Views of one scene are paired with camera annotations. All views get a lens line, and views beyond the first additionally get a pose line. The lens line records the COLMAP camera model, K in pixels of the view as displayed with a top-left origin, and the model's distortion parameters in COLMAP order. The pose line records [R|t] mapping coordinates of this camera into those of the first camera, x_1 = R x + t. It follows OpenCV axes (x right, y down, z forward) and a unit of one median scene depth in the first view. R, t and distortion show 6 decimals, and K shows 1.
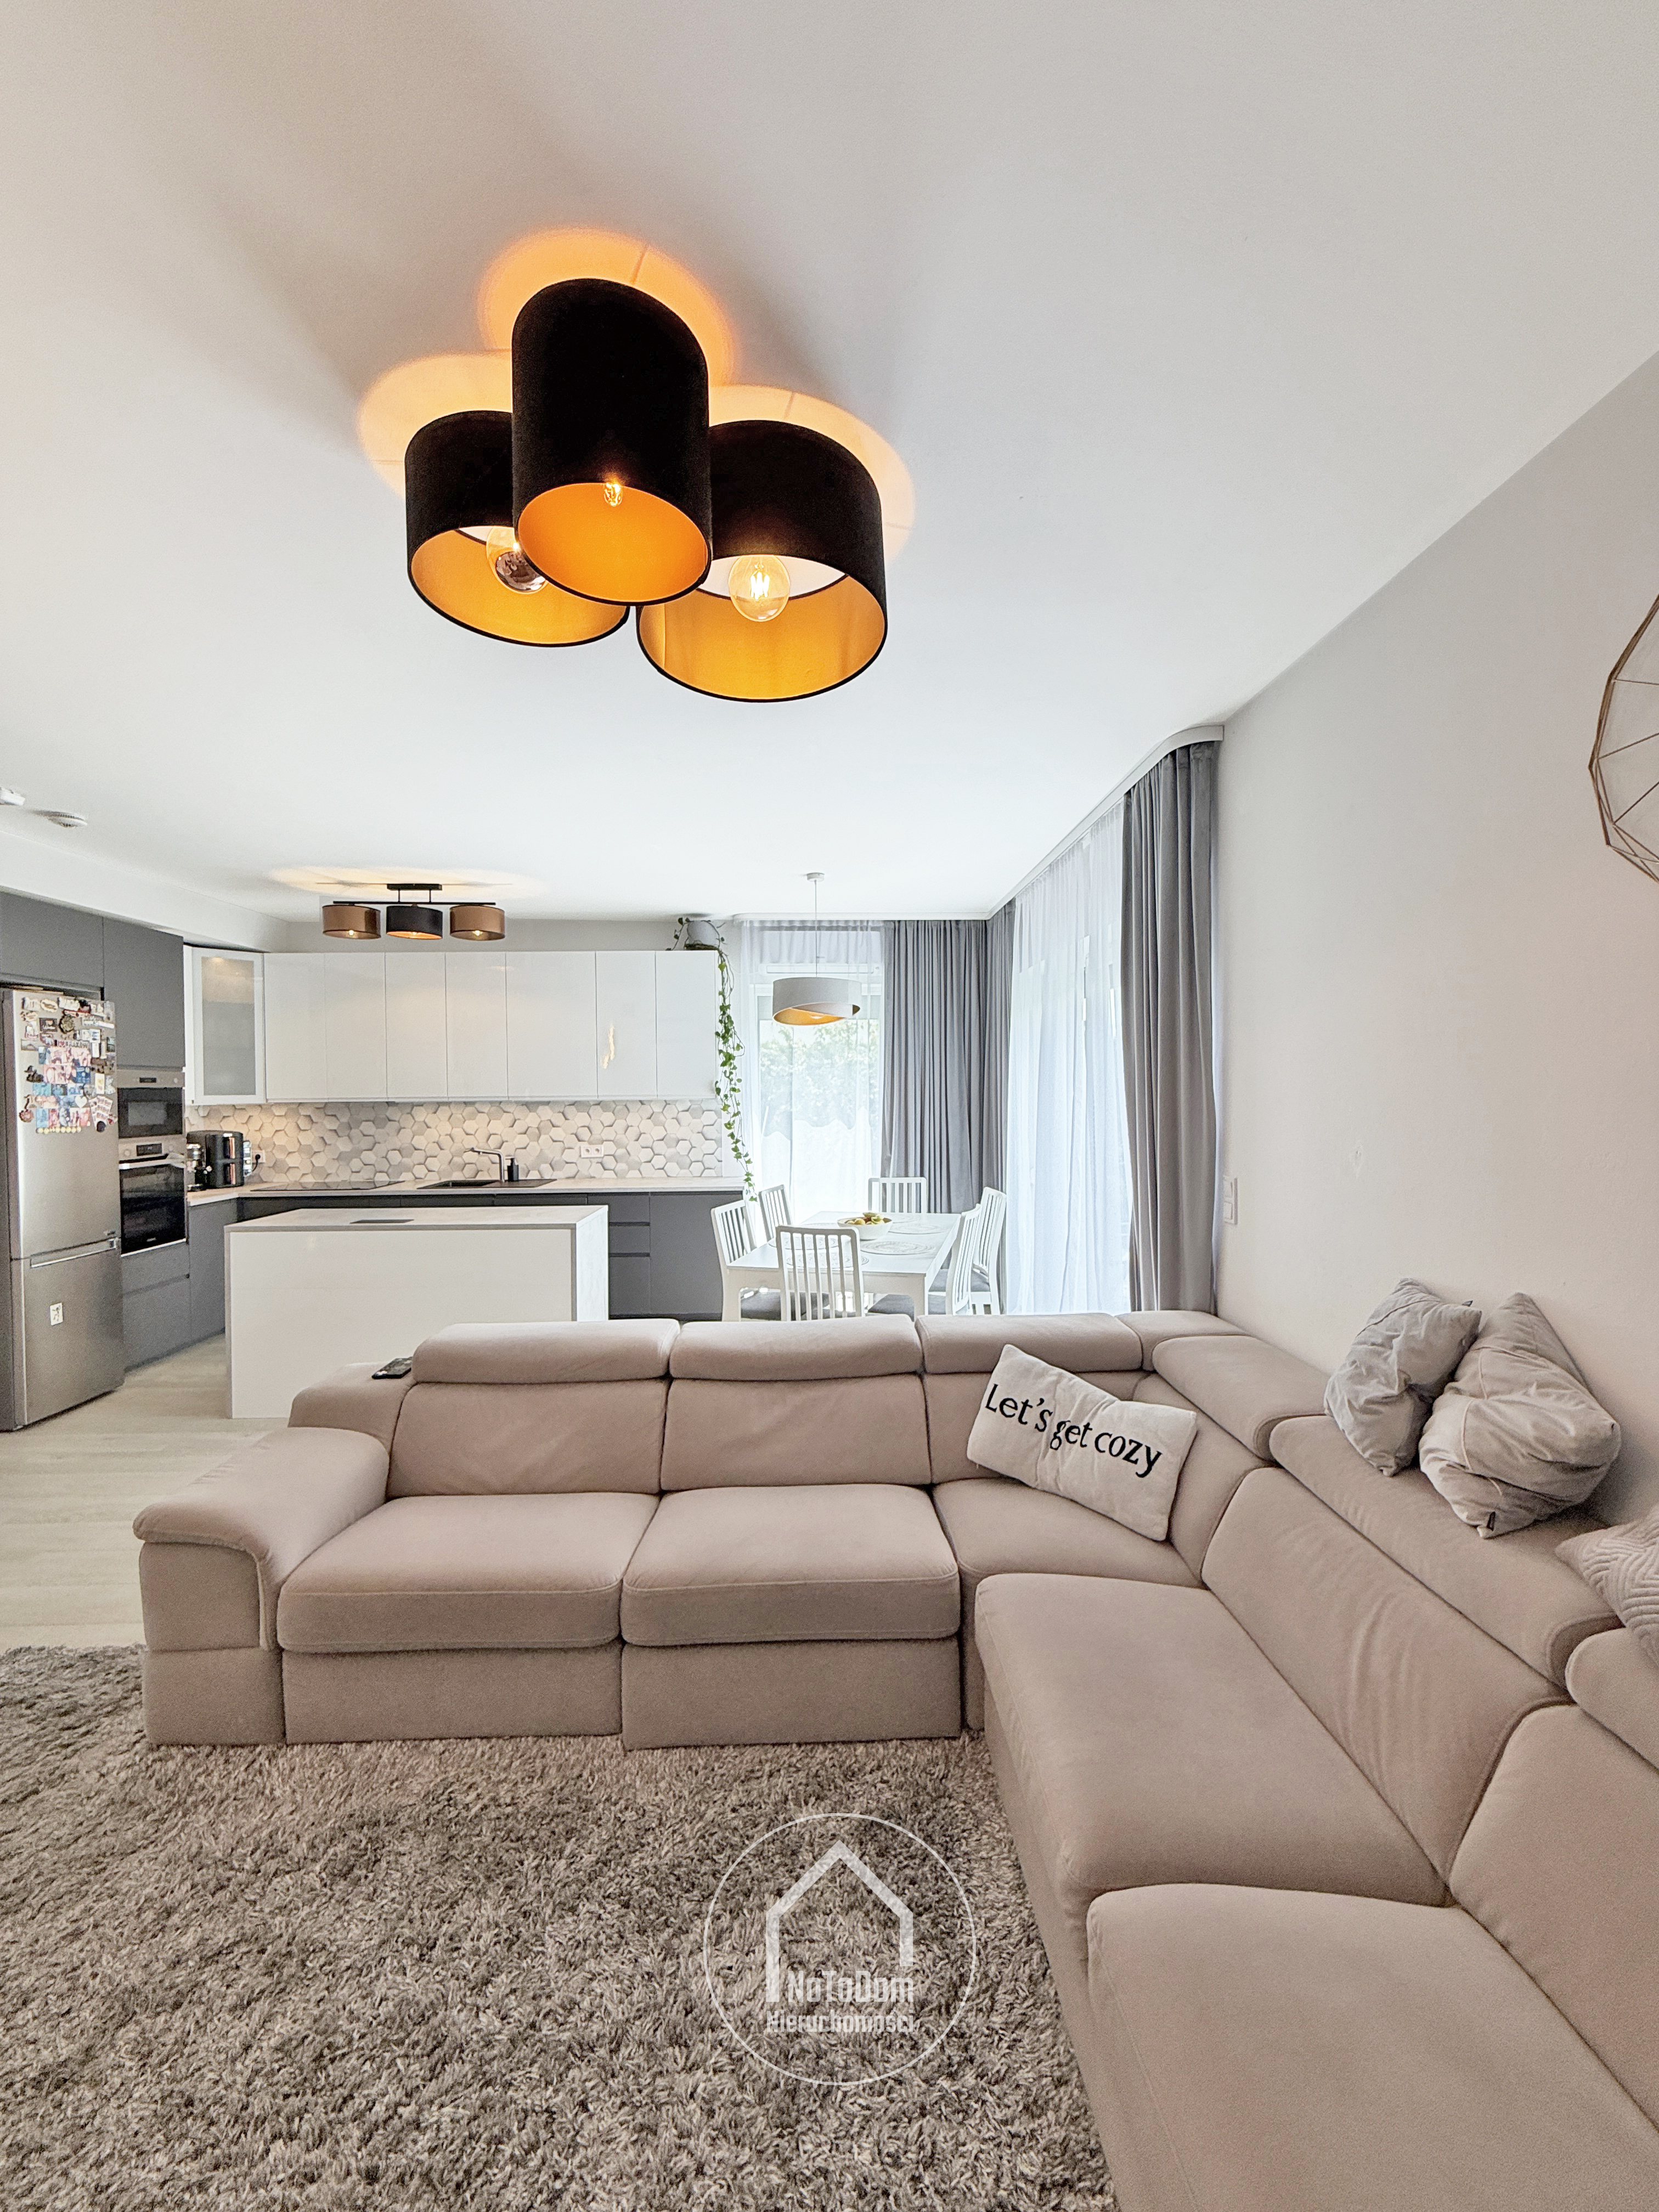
lens RADIAL K [[883.4, 0, 837.2], [0, 883.4, 1099.7], [0, 0, 1]] dist [-0.000737, -0.000156]
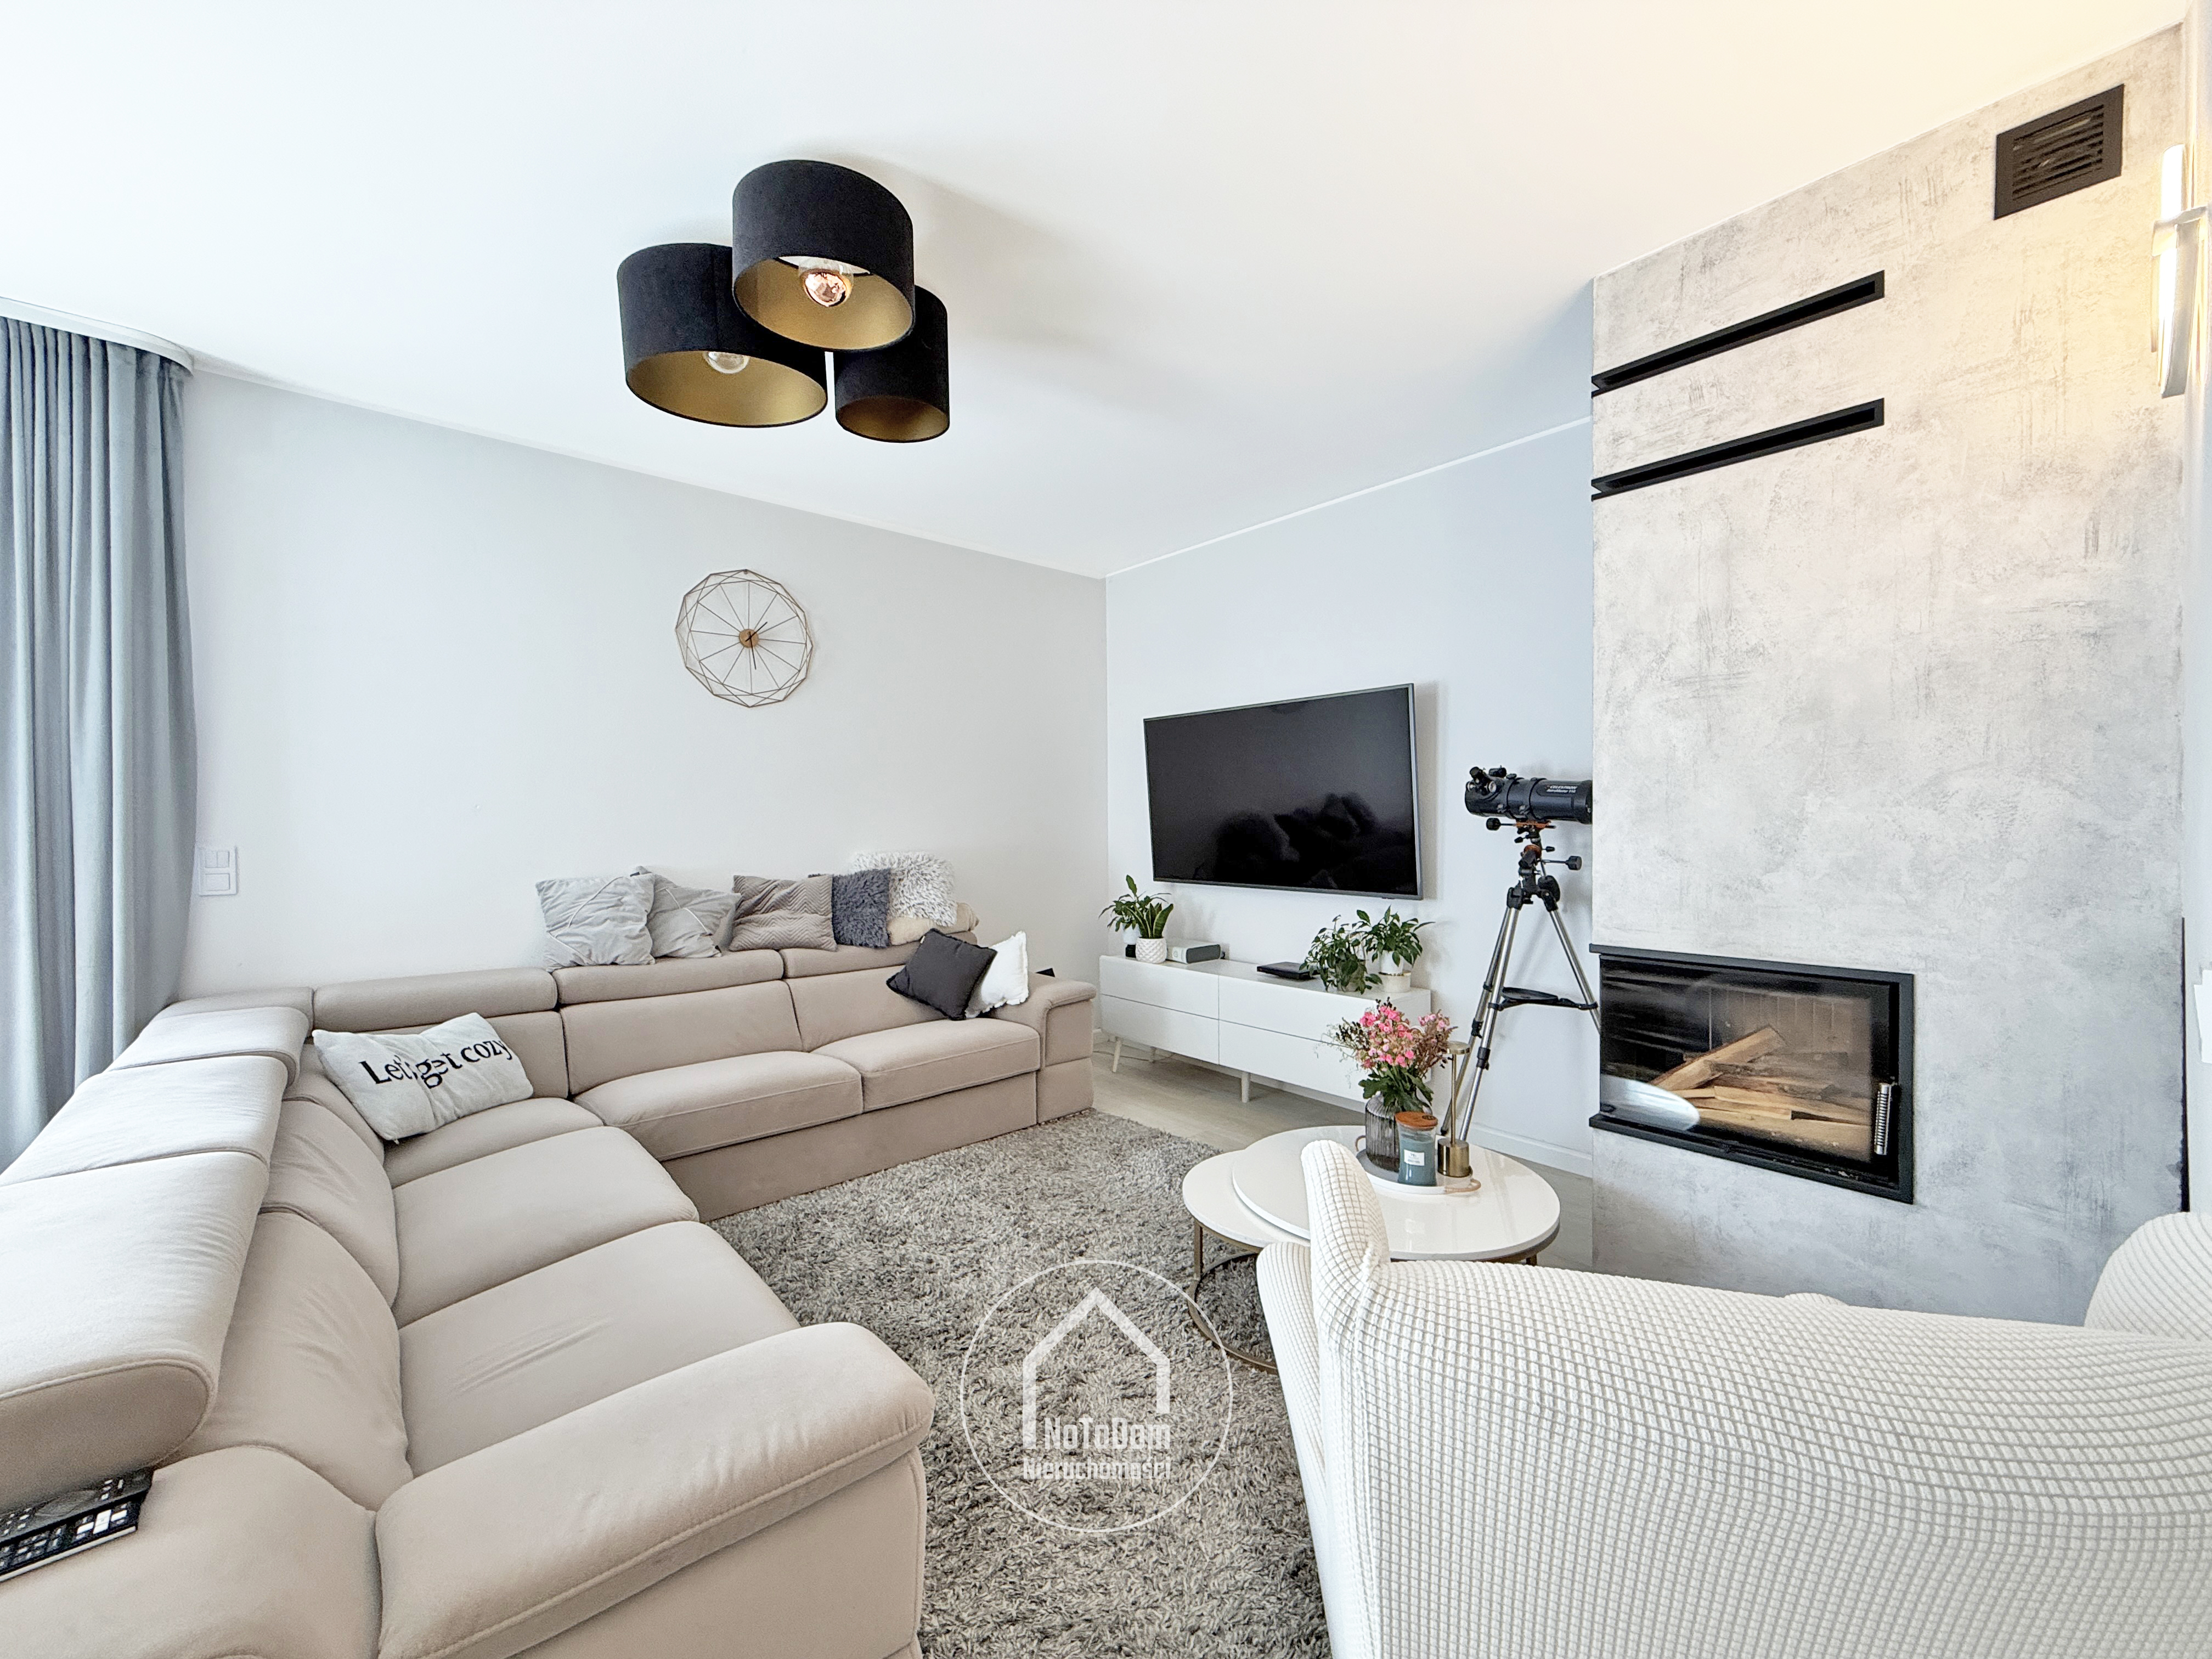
lens RADIAL K [[883.4, 0, 1099.3], [0, 883.4, 828.9], [0, 0, 1]] dist [-0.000737, -0.000156]
pose [[-0.623500, 0.003646, 0.781815, -0.435709], [0.019397, 0.999753, 0.010807, 0.037586], [-0.781582, 0.021903, -0.623417, 0.418889]]
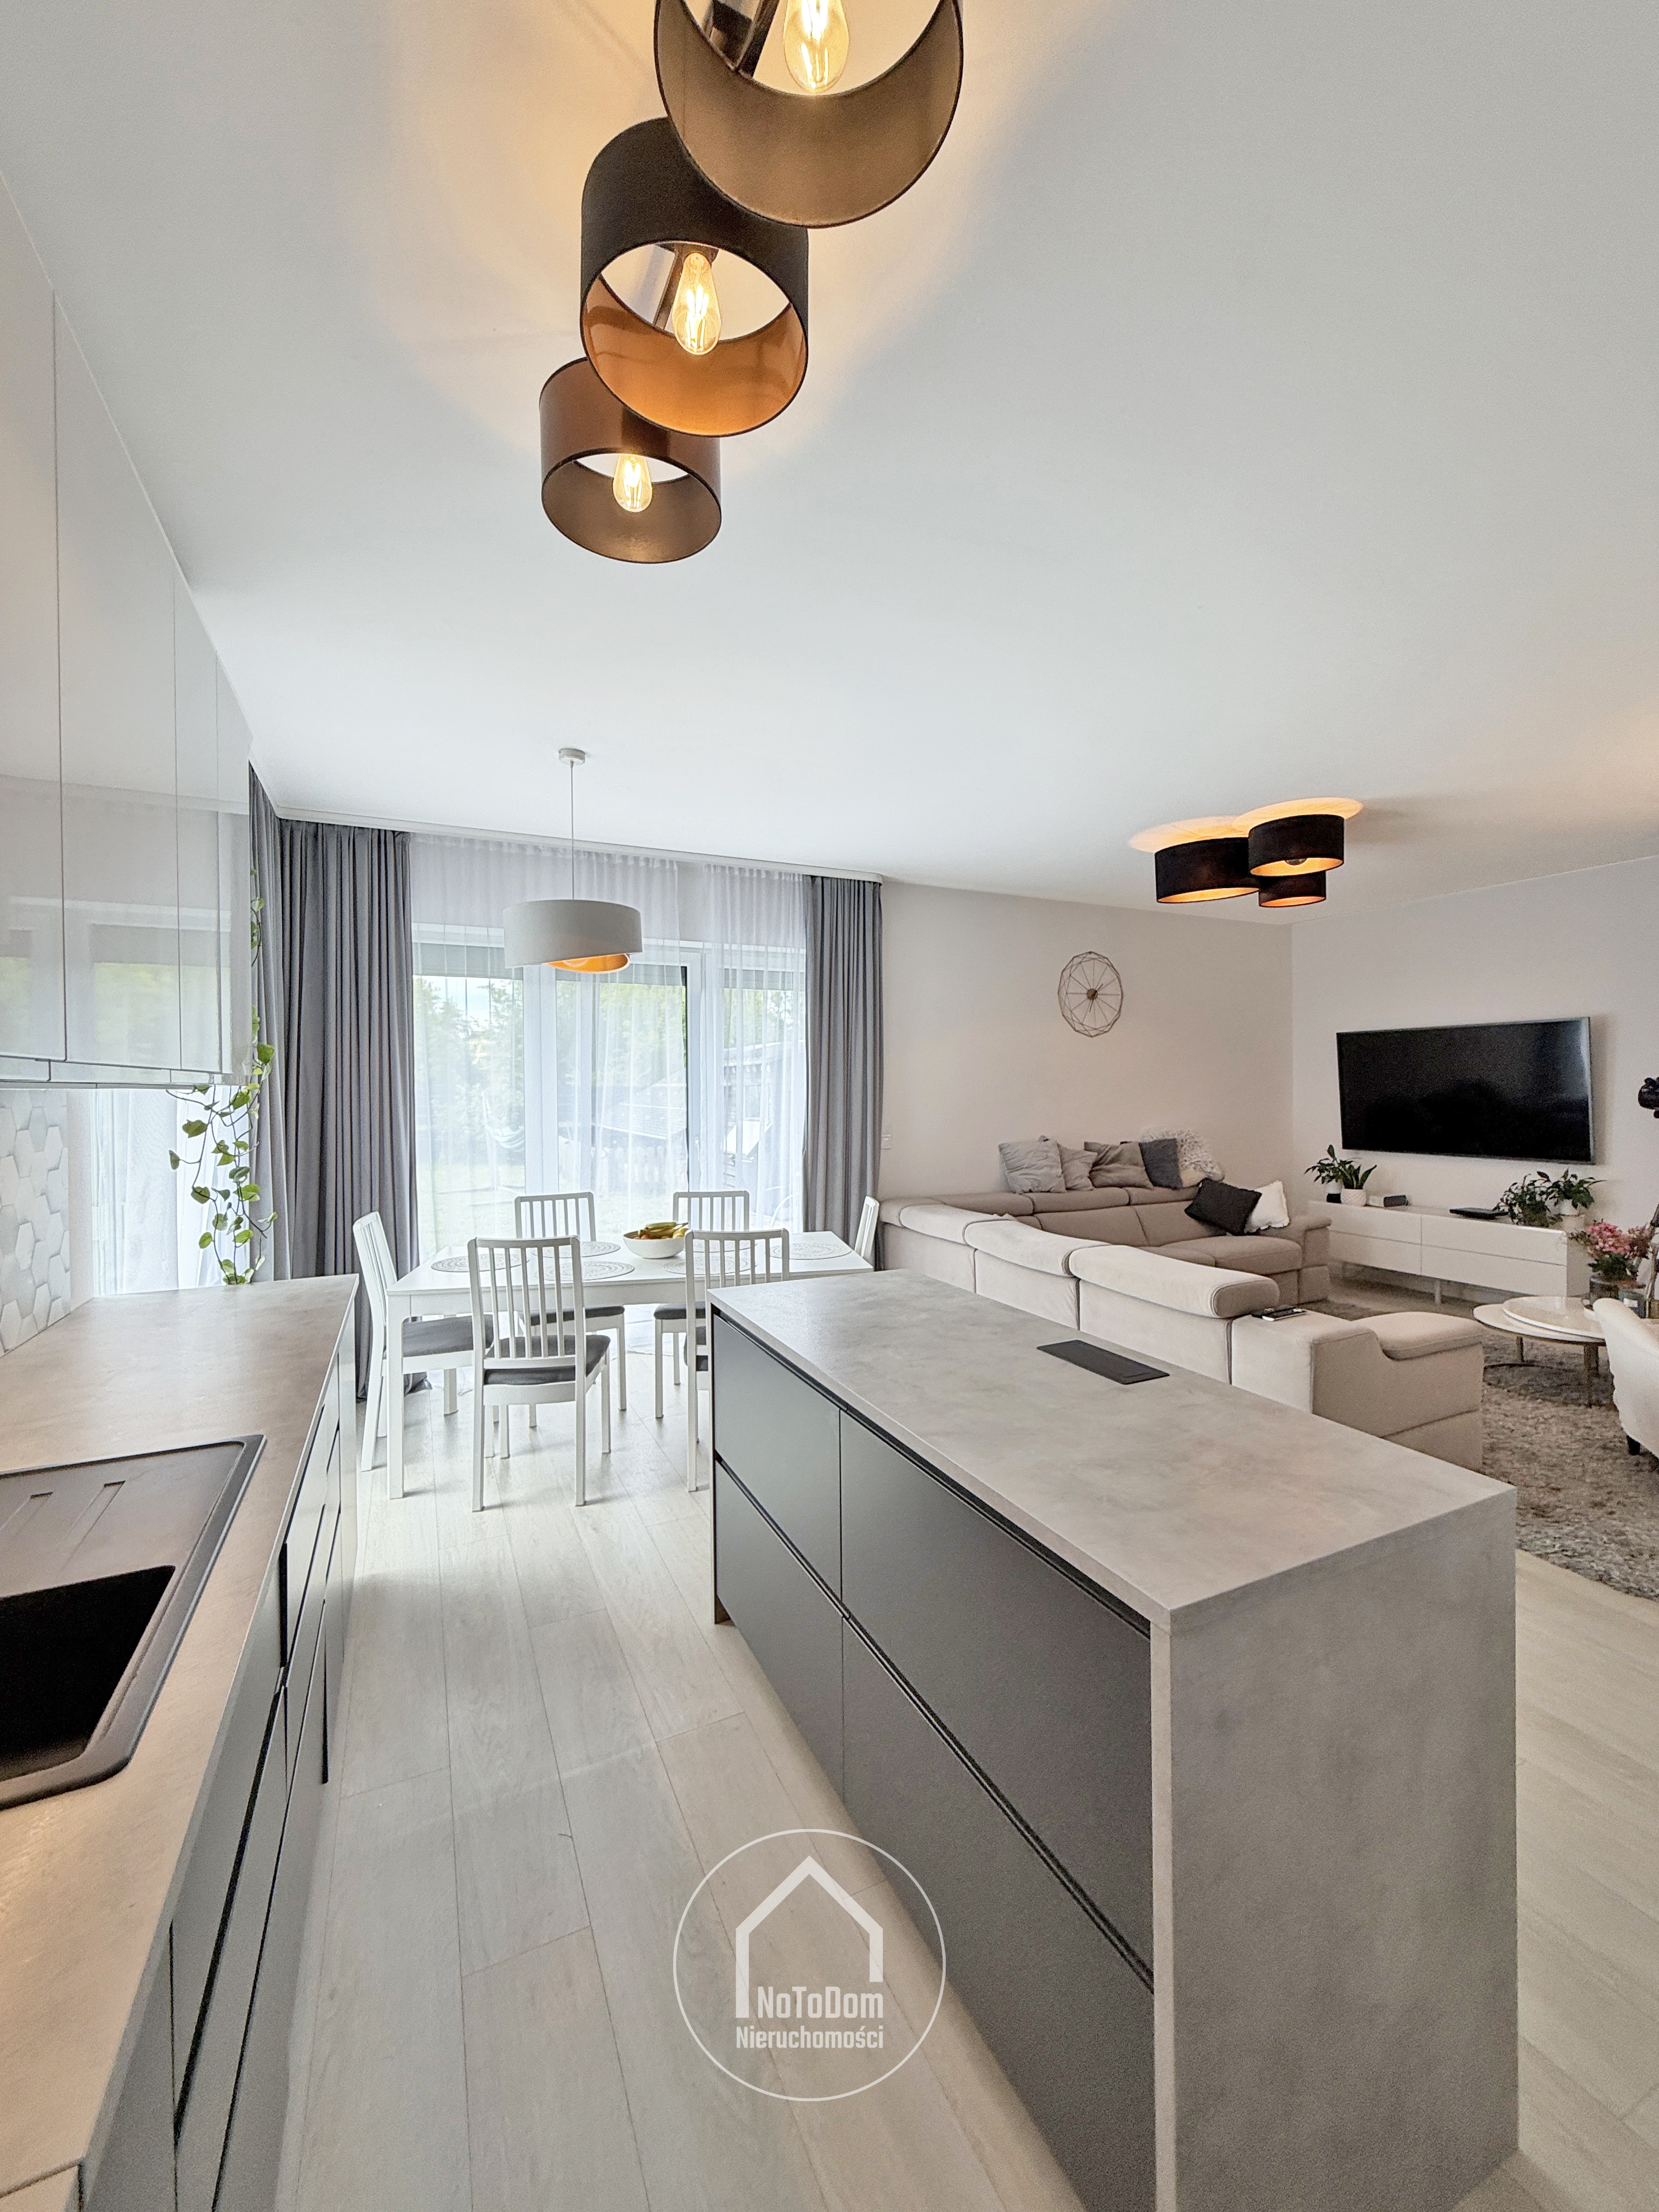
lens RADIAL K [[883.4, 0, 831.4], [0, 883.4, 1098.2], [0, 0, 1]] dist [-0.000737, -0.000156]
pose [[-0.399795, -0.000079, 0.916605, -0.600163], [0.021368, 0.999727, 0.009406, 0.006349], [-0.916356, 0.023346, -0.399684, 0.909238]]
